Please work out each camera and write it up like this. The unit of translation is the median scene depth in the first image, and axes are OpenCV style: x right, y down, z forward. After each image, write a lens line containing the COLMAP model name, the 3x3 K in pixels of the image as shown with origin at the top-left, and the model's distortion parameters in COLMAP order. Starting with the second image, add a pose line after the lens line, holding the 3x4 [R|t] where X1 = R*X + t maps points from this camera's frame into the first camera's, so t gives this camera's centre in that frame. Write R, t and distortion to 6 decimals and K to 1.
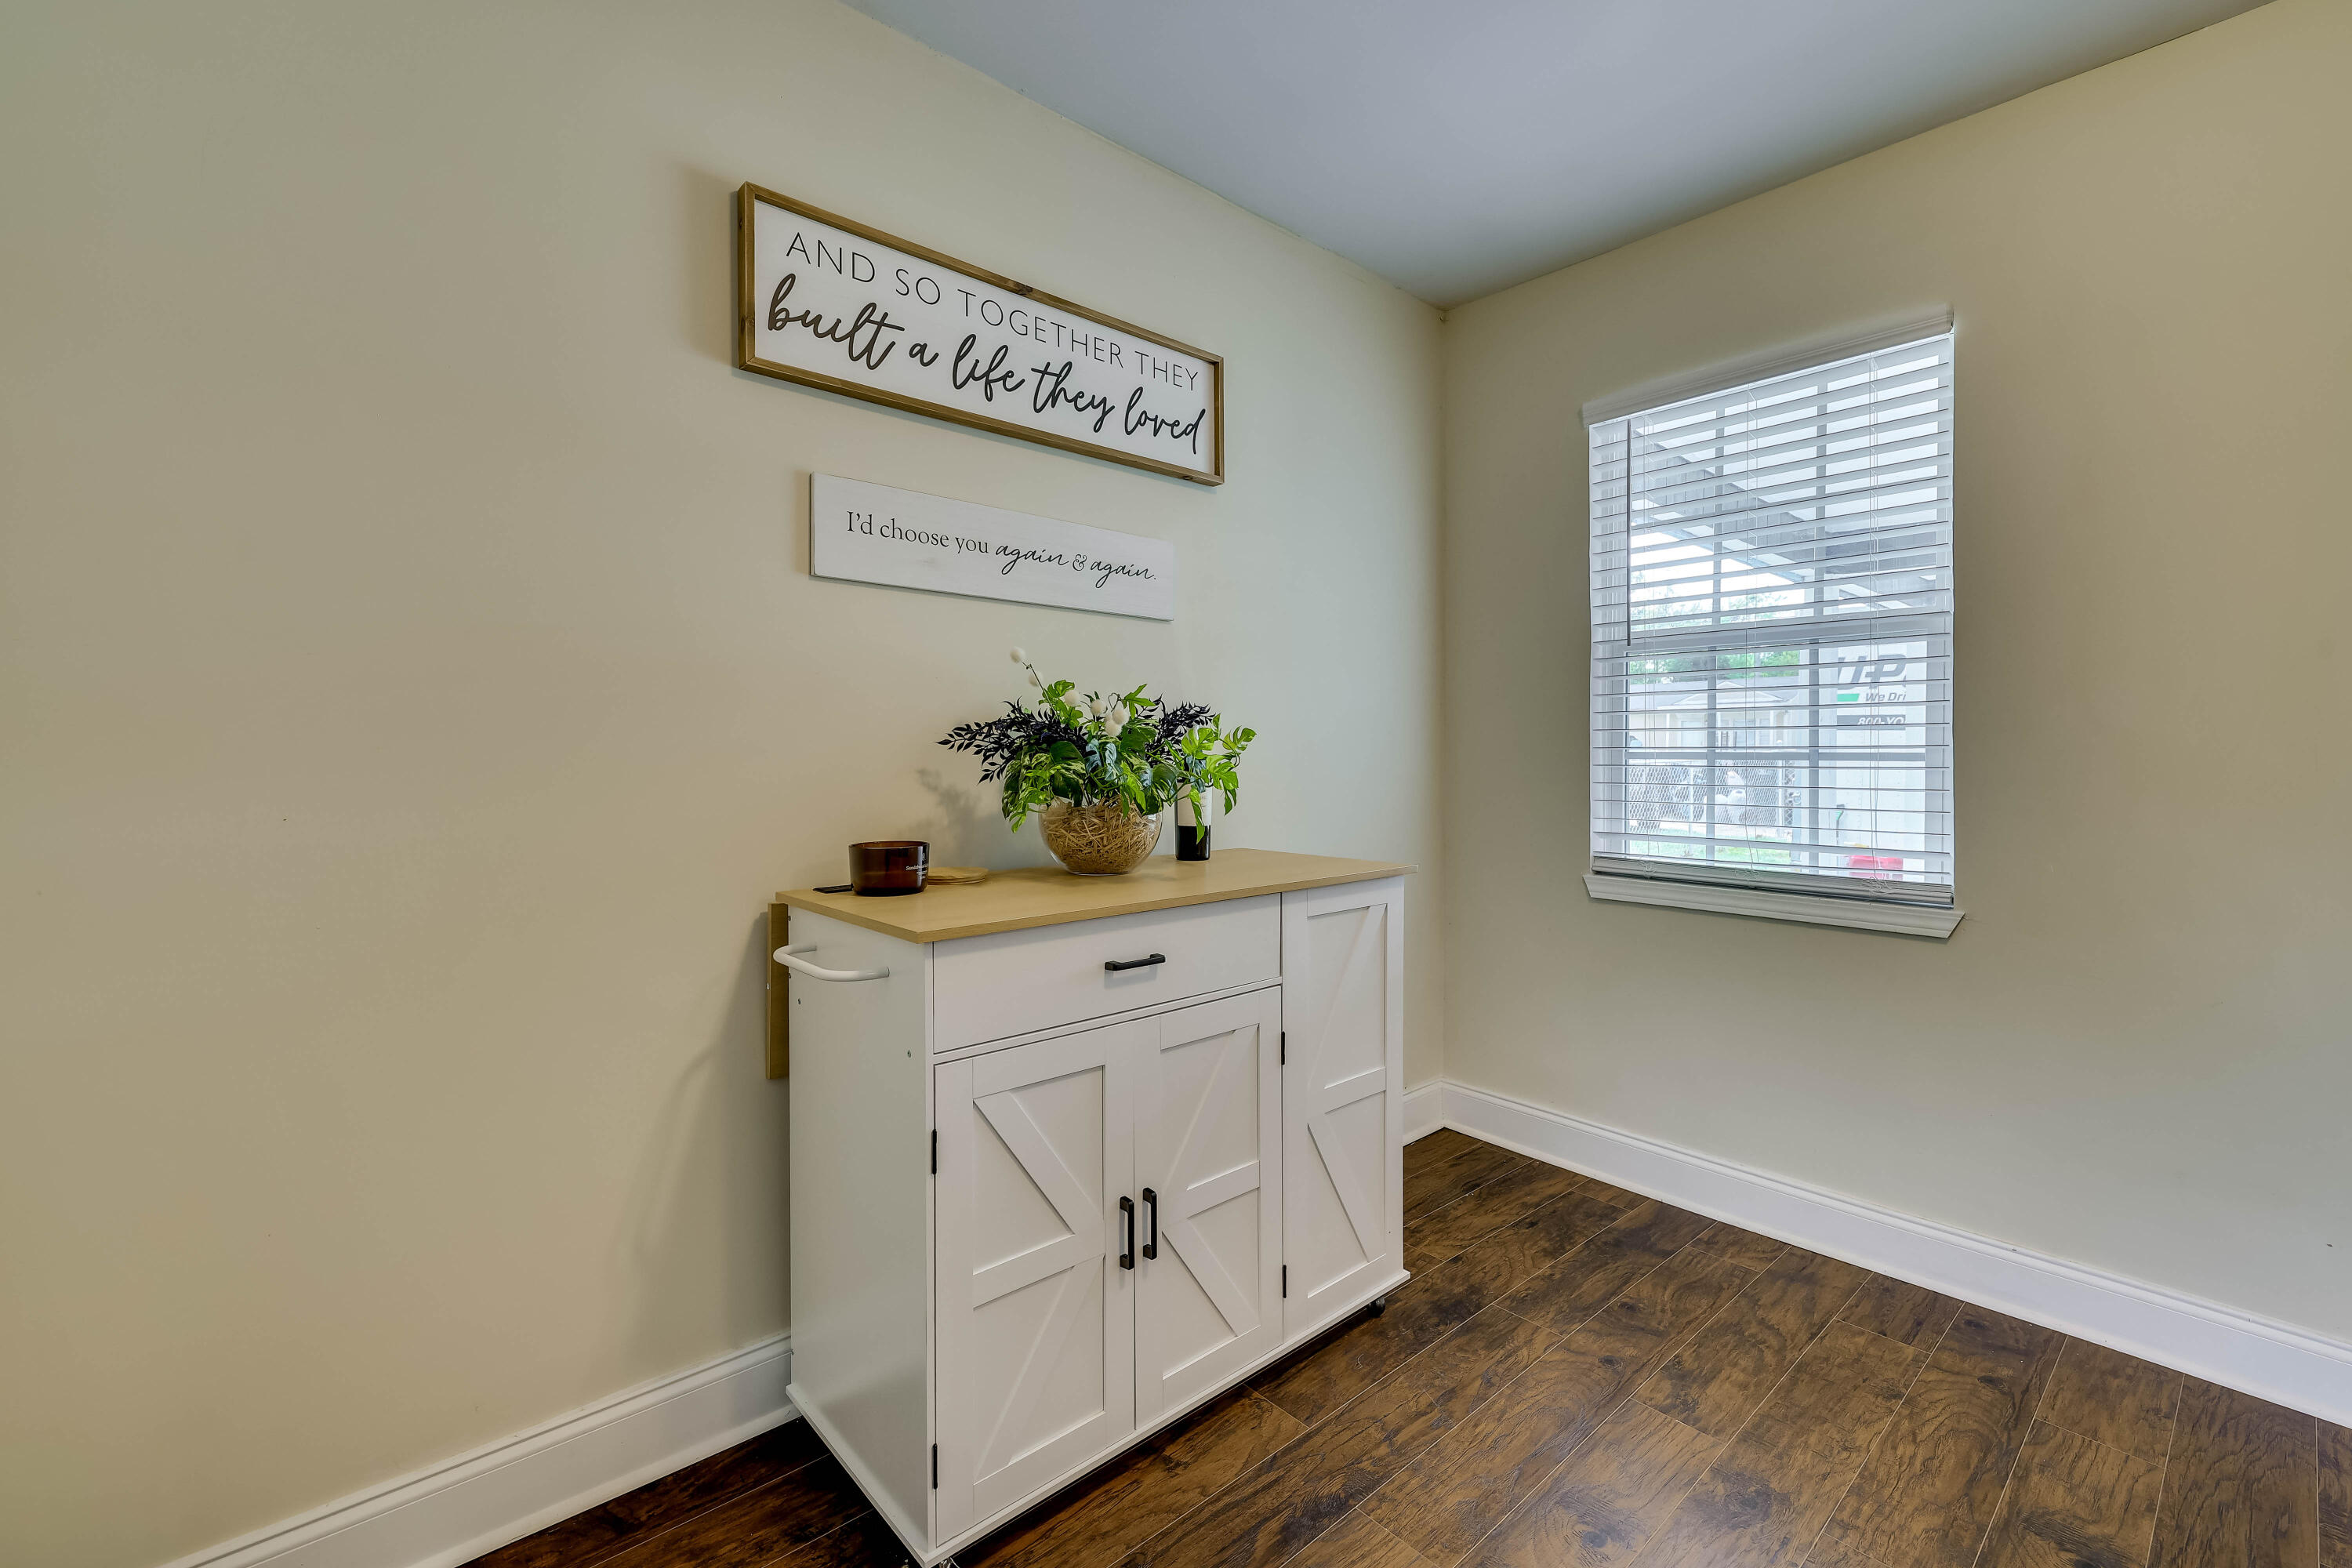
lens RADIAL K [[1017.6, 0, 1165.0], [0, 1017.6, 773.4], [0, 0, 1]] dist [0.000804, 0.000061]
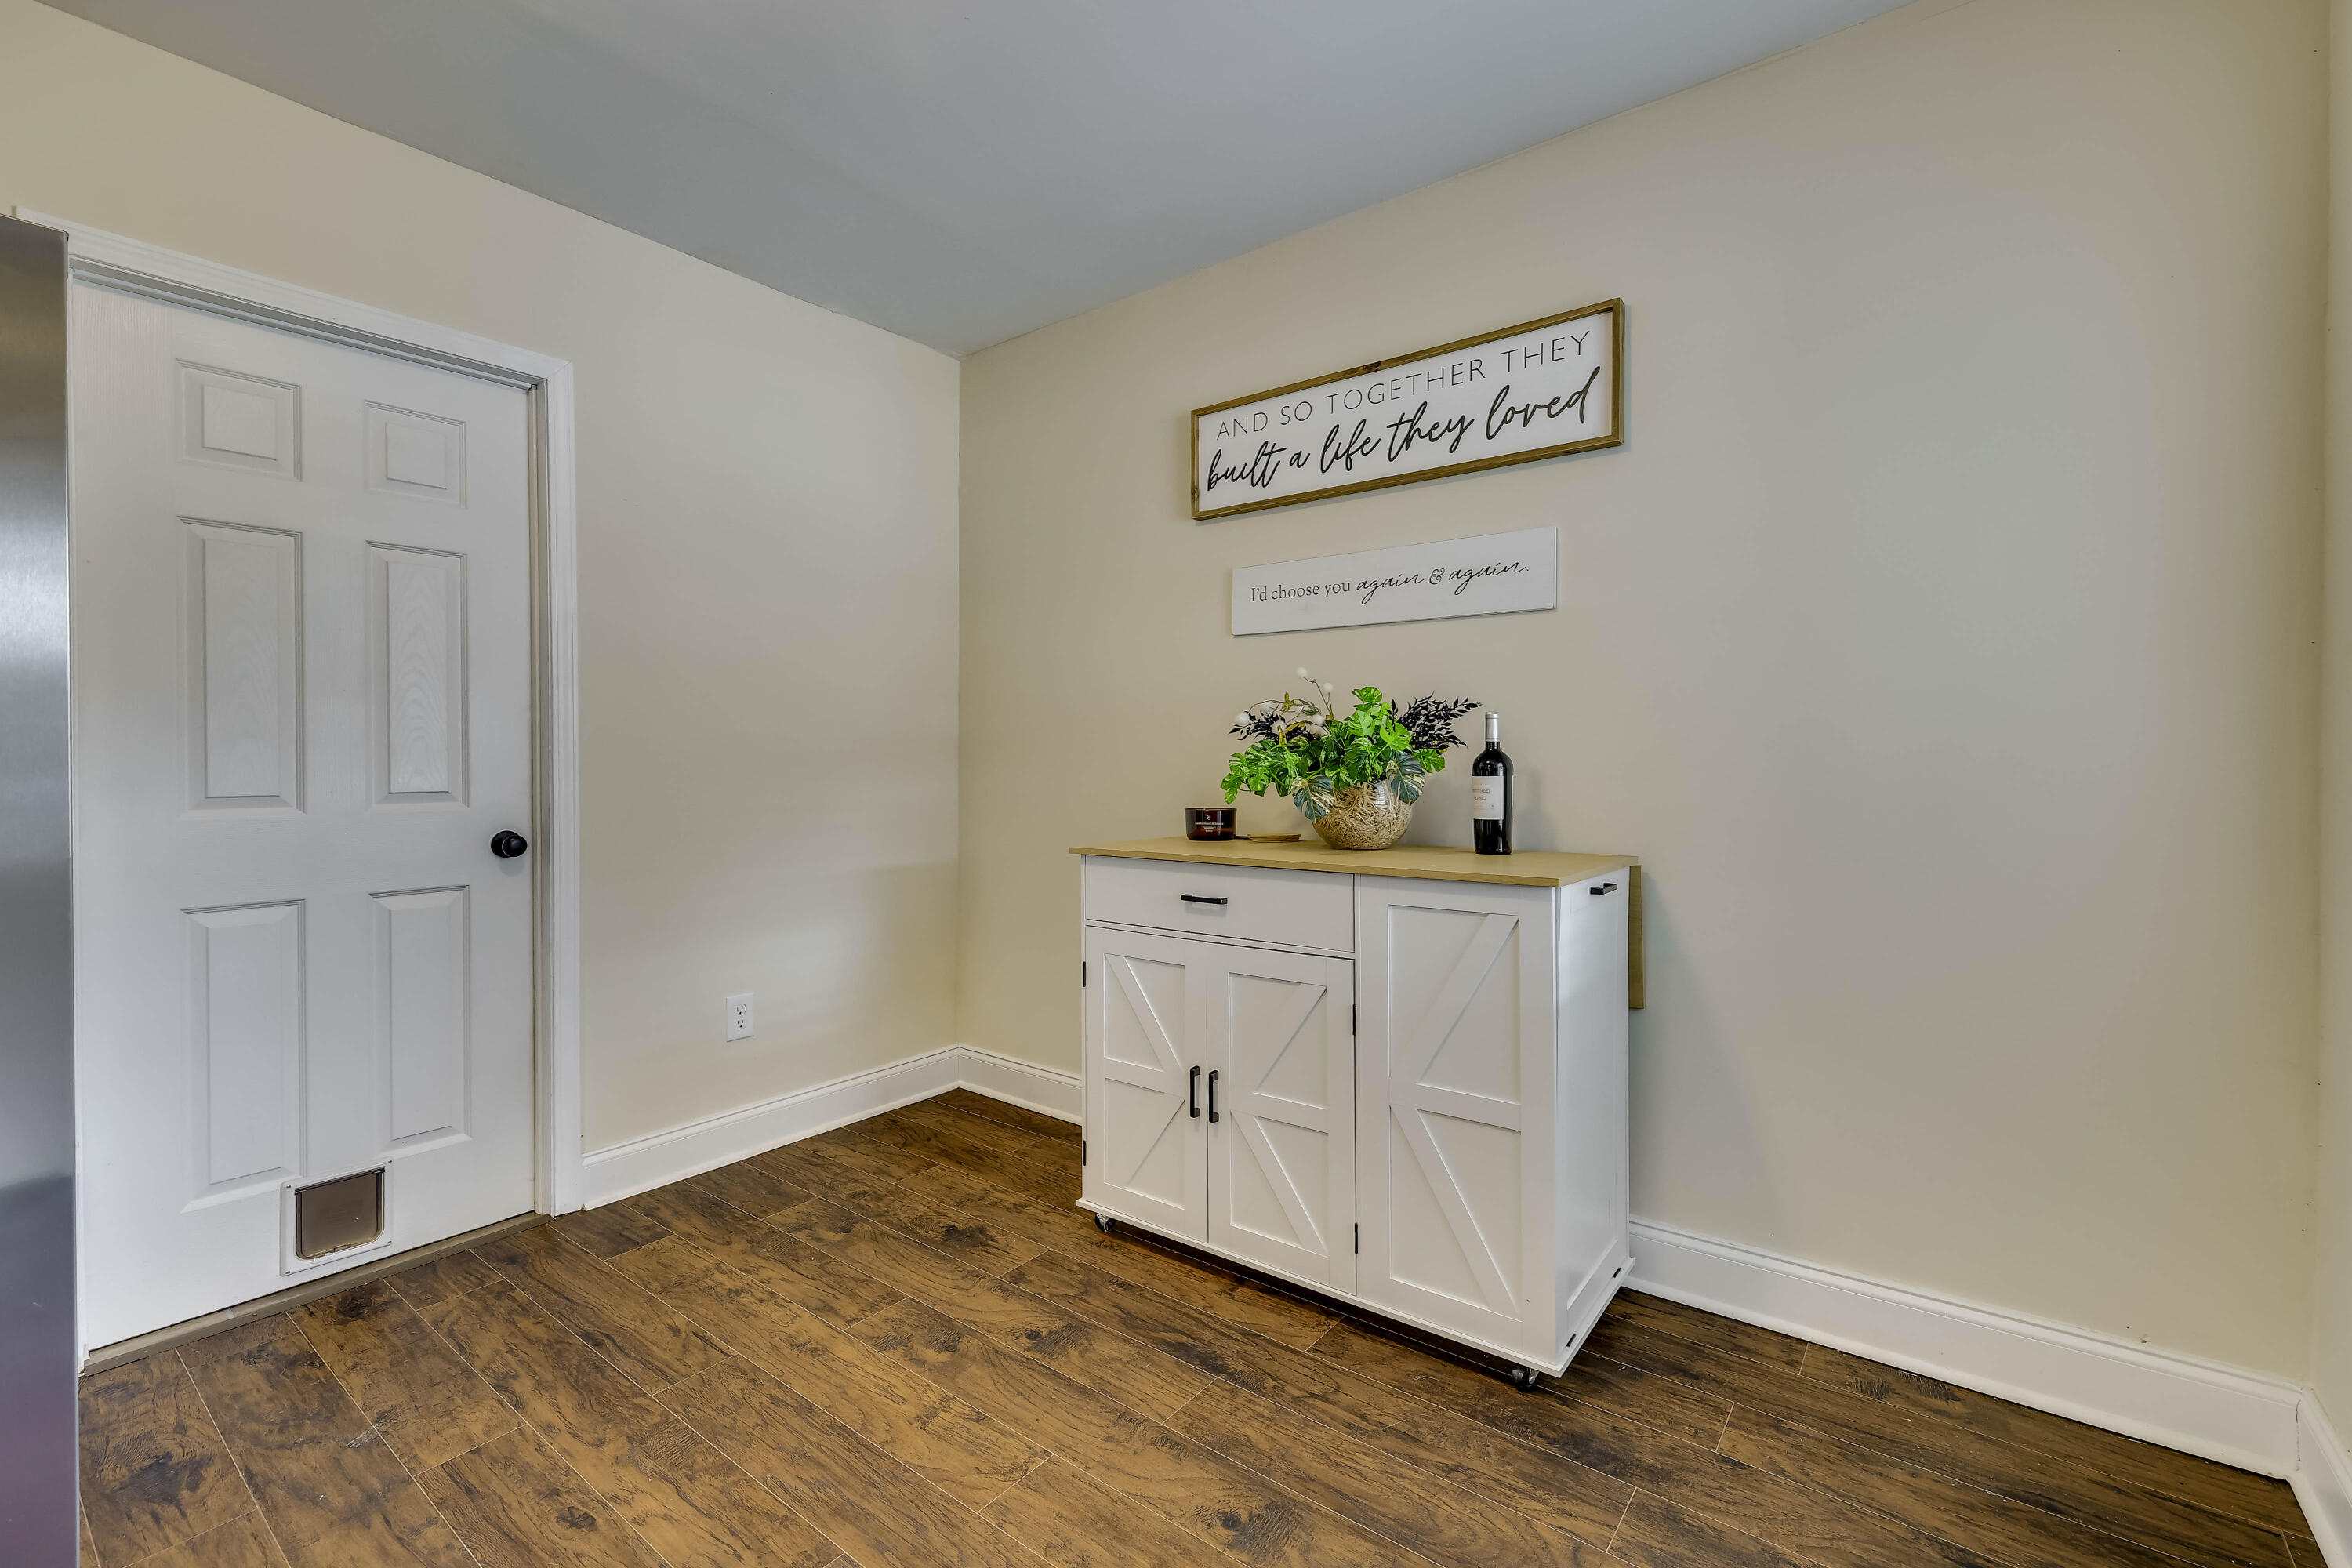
lens RADIAL K [[1017.6, 0, 1165.0], [0, 1017.6, 773.4], [0, 0, 1]] dist [0.000804, 0.000061]
pose [[0.175642, 0.014364, -0.984349, 1.014312], [-0.015915, 0.999804, 0.011750, -0.000532], [0.984325, 0.013602, 0.175836, 0.543616]]
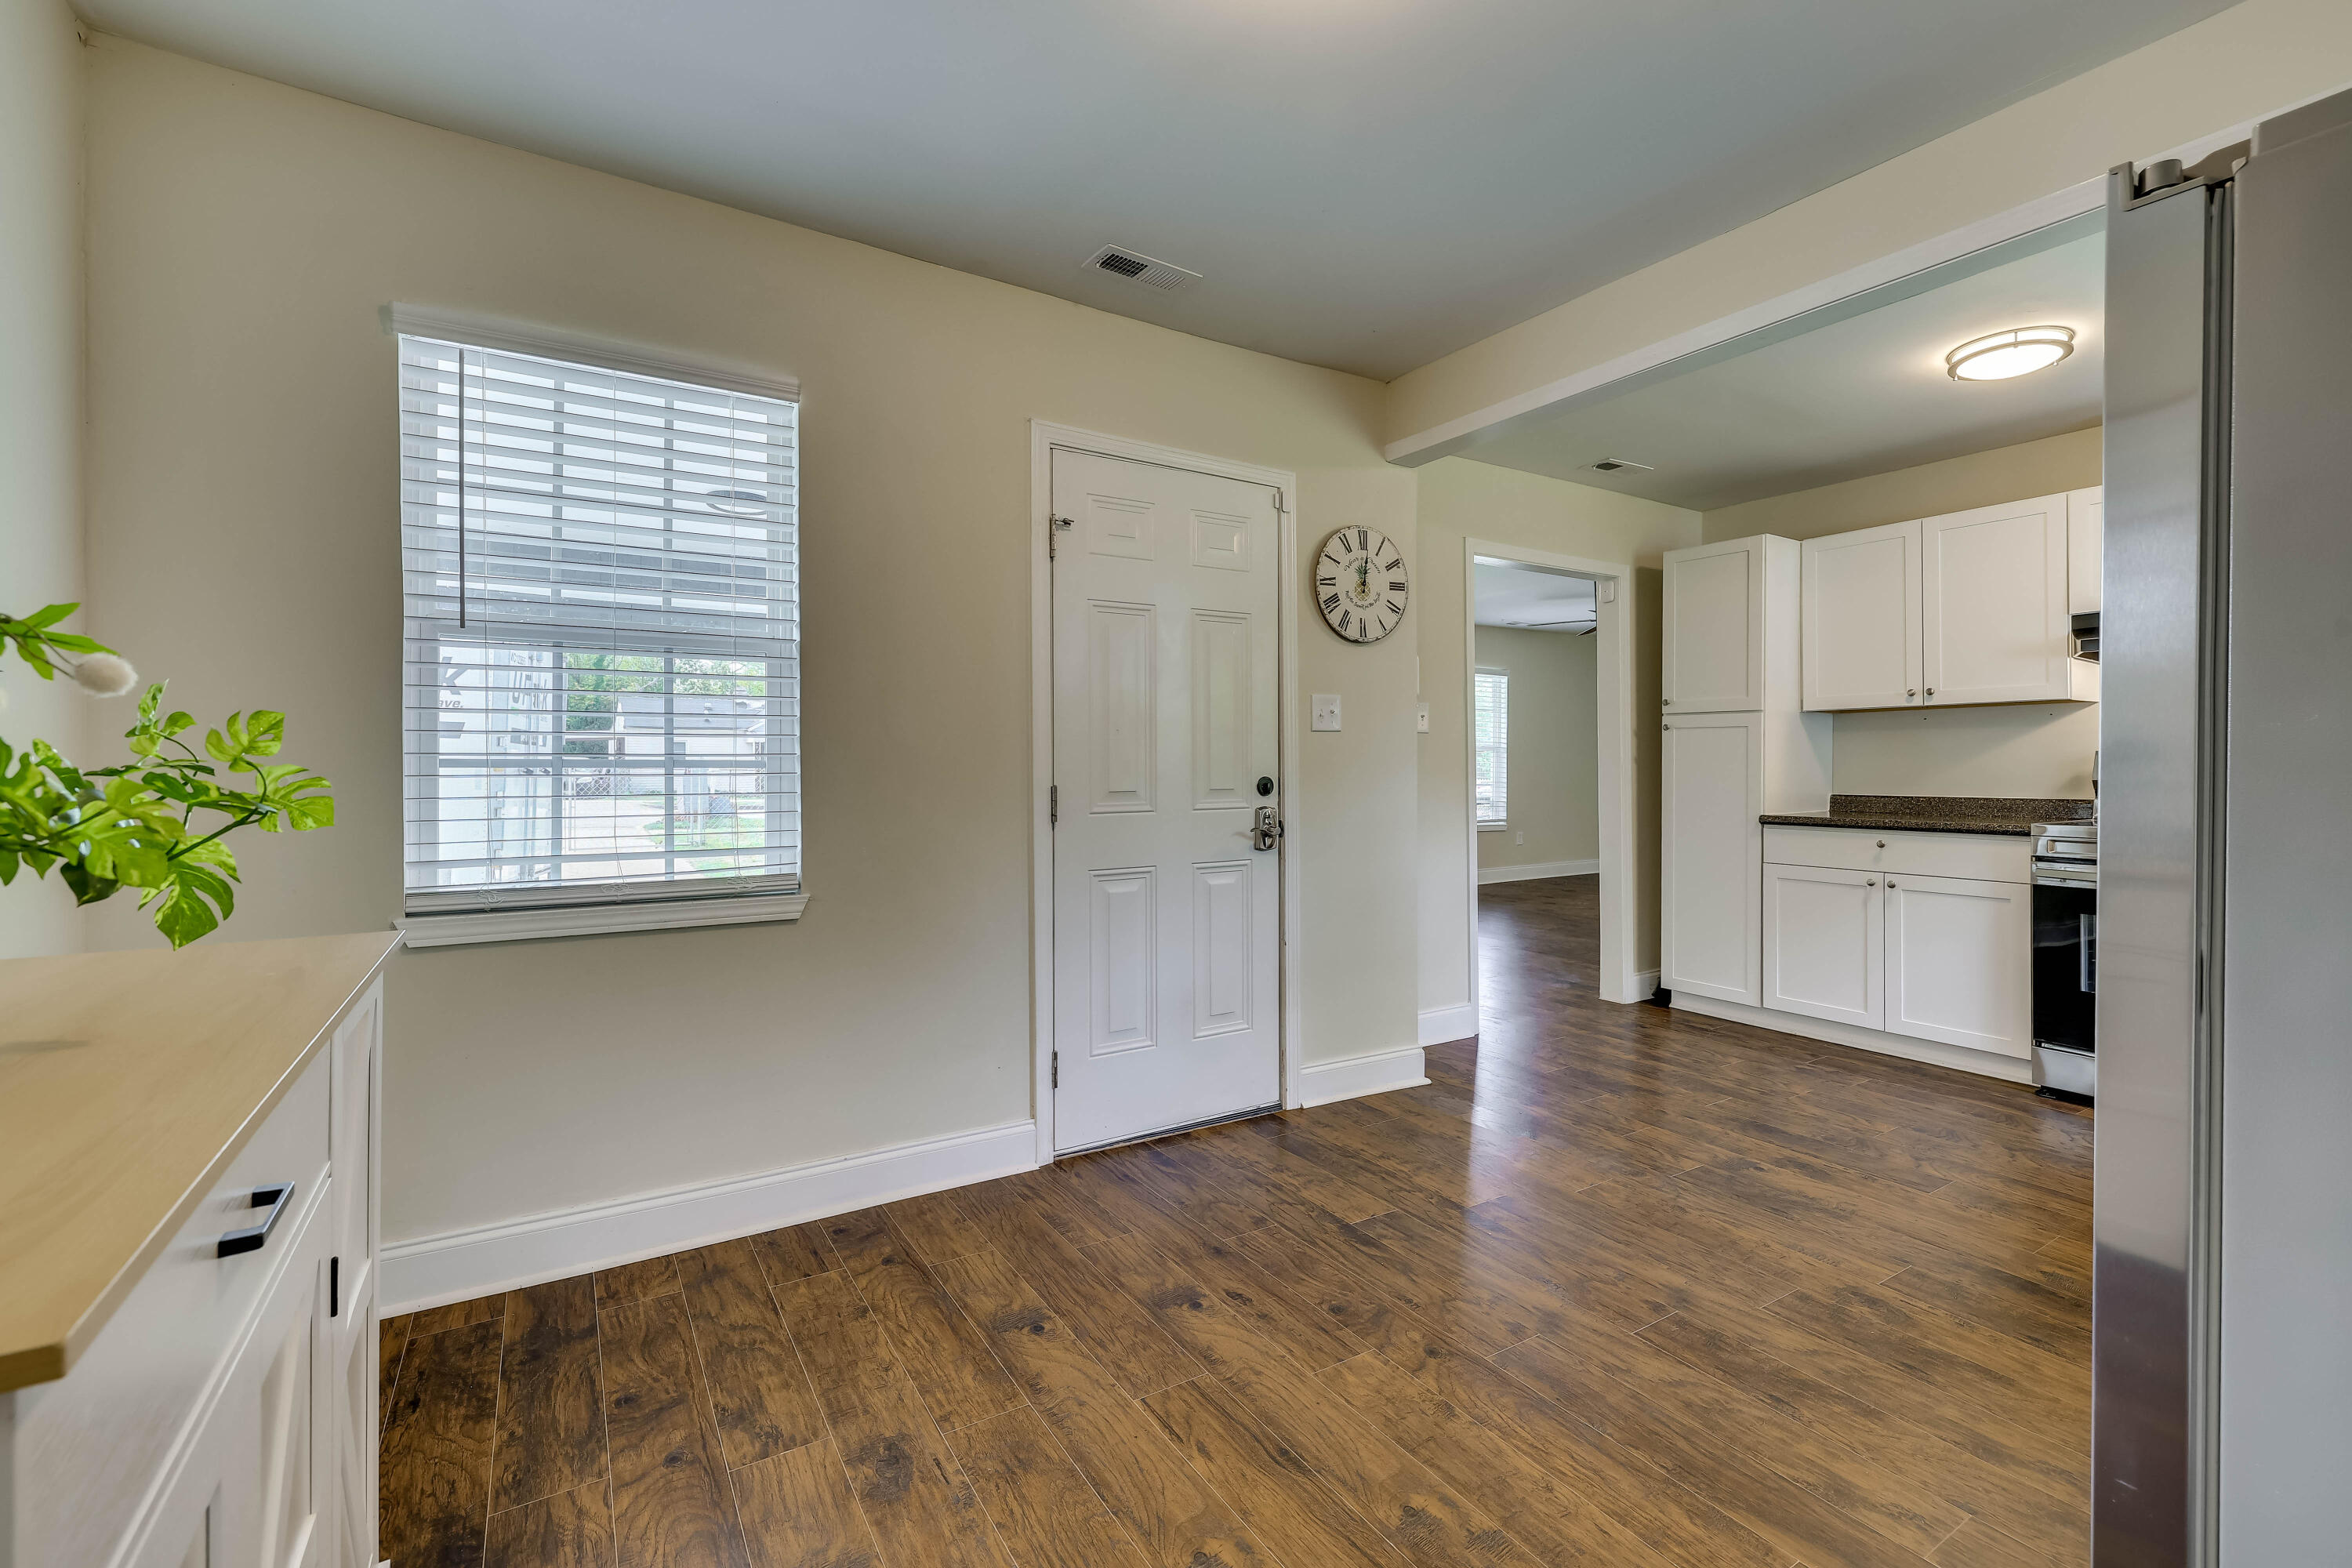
lens RADIAL K [[988.4, 0, 1212.8], [0, 988.4, 769.8], [0, 0, 1]] dist [0.000741, 0.000173]
pose [[0.146263, -0.008012, 0.989213, -0.308342], [0.018270, 0.999819, 0.005397, -0.007425], [-0.989077, 0.017284, 0.146383, 0.386587]]
